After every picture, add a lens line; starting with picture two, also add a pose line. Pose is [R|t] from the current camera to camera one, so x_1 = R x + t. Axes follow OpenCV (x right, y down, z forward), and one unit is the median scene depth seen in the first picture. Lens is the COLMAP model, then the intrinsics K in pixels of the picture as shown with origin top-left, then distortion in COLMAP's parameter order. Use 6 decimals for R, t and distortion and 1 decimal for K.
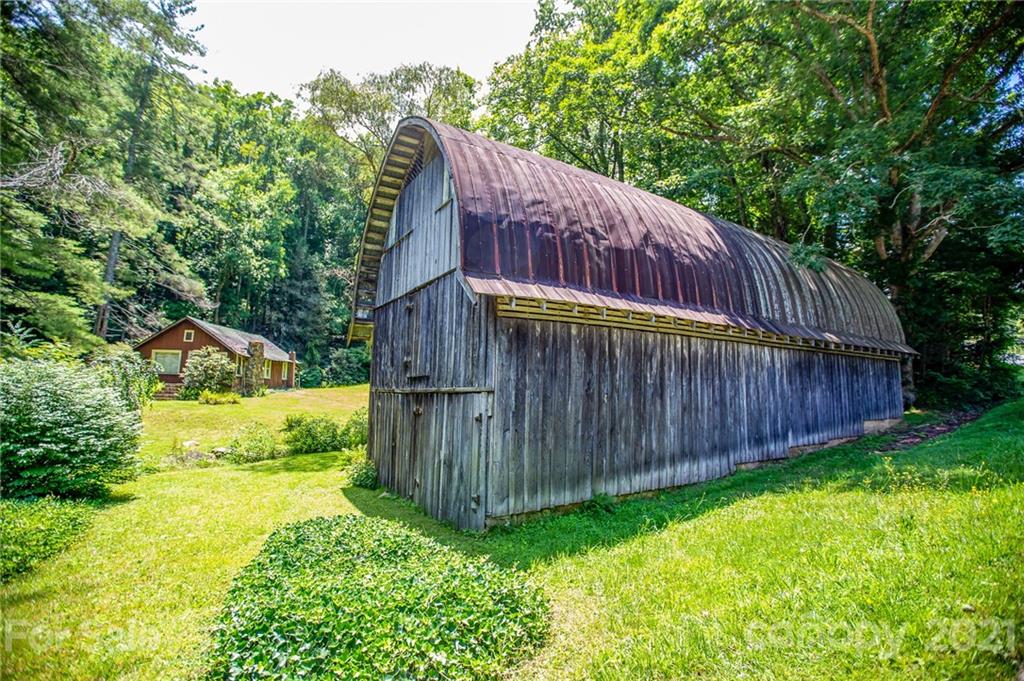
lens RADIAL K [[462.9, 0, 514.3], [0, 462.9, 336.9], [0, 0, 1]] dist [-0.048097, 0.014810]
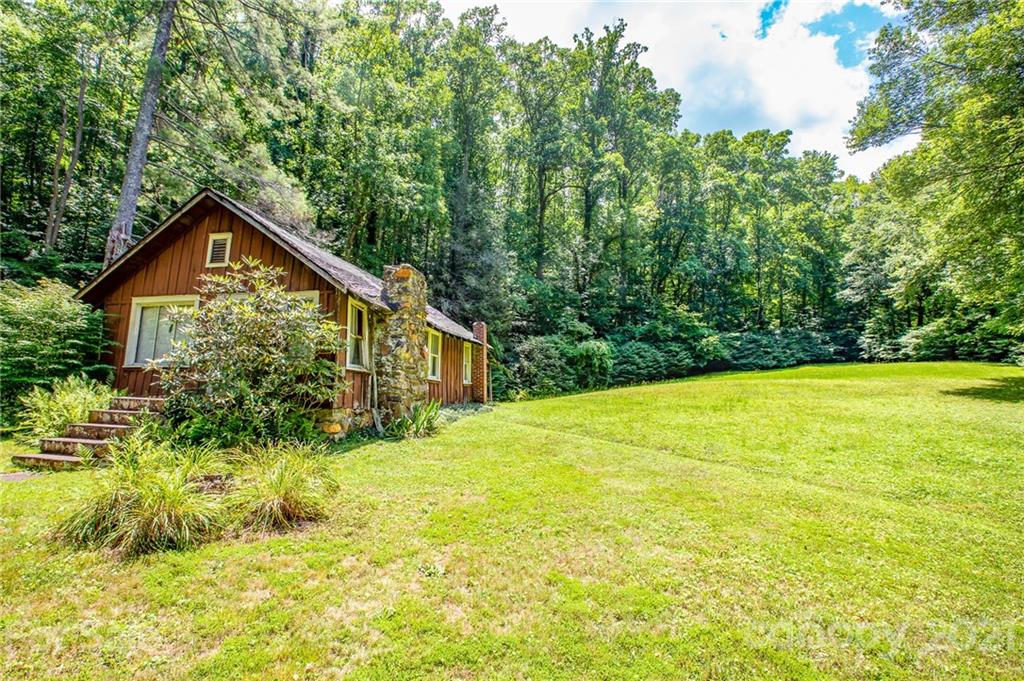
lens RADIAL K [[462.9, 0, 505.8], [0, 462.9, 332.1], [0, 0, 1]] dist [-0.048097, 0.014810]
pose [[0.953515, -0.049486, -0.297253, -1.199271], [0.040811, 0.998542, -0.035323, 0.217869], [0.298568, 0.021550, 0.954145, 2.116152]]
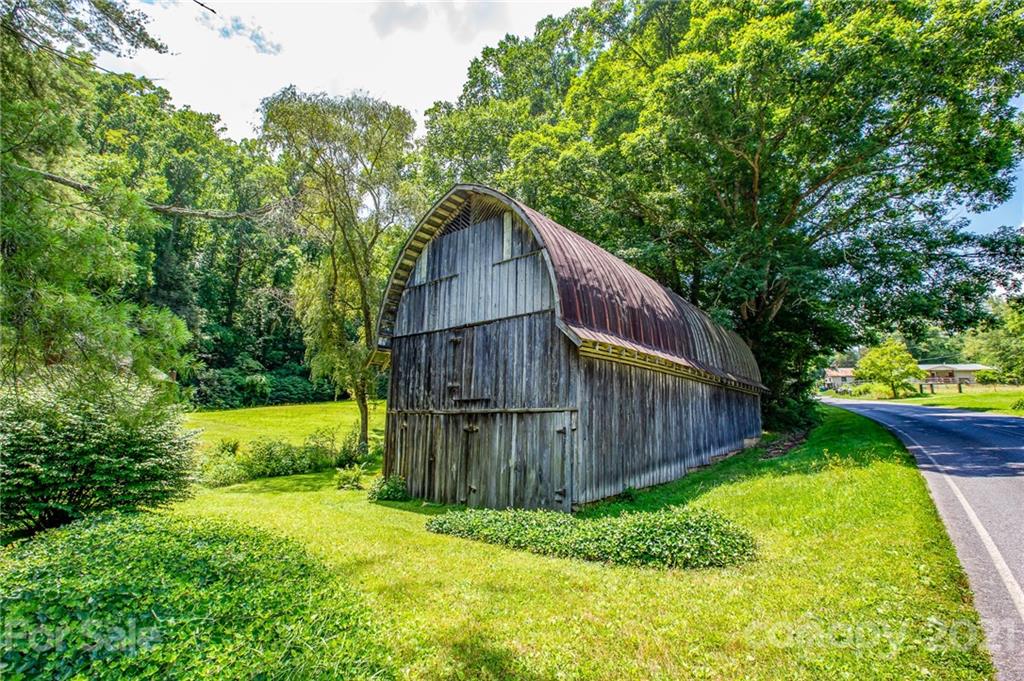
lens RADIAL K [[462.9, 0, 512.1], [0, 462.9, 339.1], [0, 0, 1]] dist [-0.048097, 0.014810]
pose [[0.953236, 0.056962, 0.296810, -0.440913], [-0.039729, 0.997173, -0.063780, 0.002255], [-0.299604, 0.049005, 0.952804, -0.164361]]
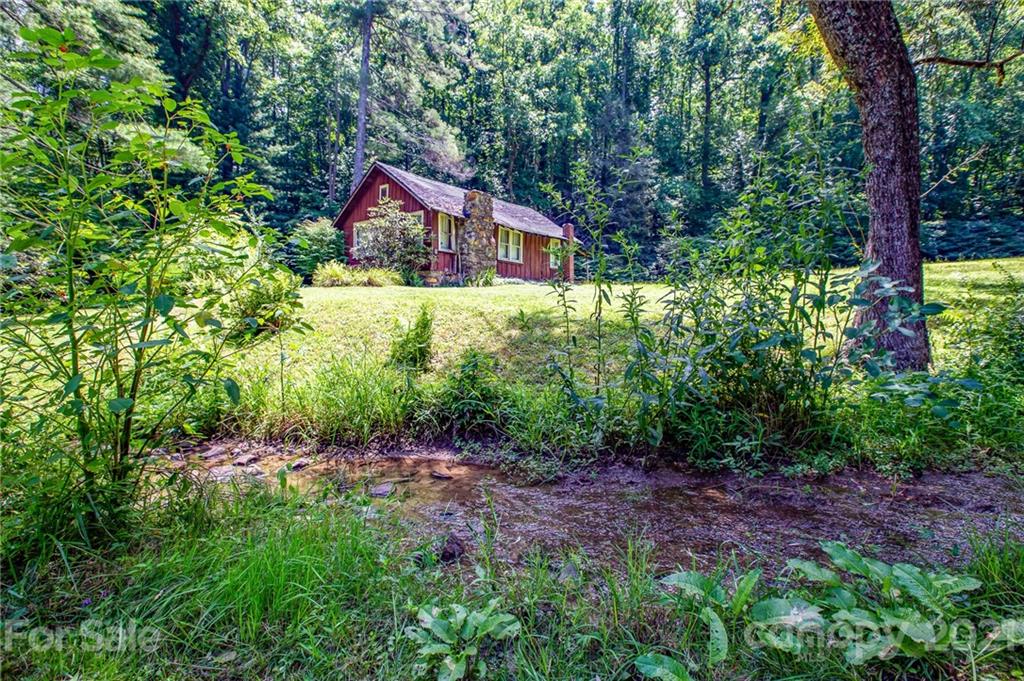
lens RADIAL K [[462.9, 0, 516.3], [0, 462.9, 333.7], [0, 0, 1]] dist [-0.048097, 0.014810]
pose [[0.723196, 0.025464, -0.690173, -0.381491], [0.077786, 0.989958, 0.118032, 0.367508], [0.686249, -0.139046, 0.713953, 1.811930]]
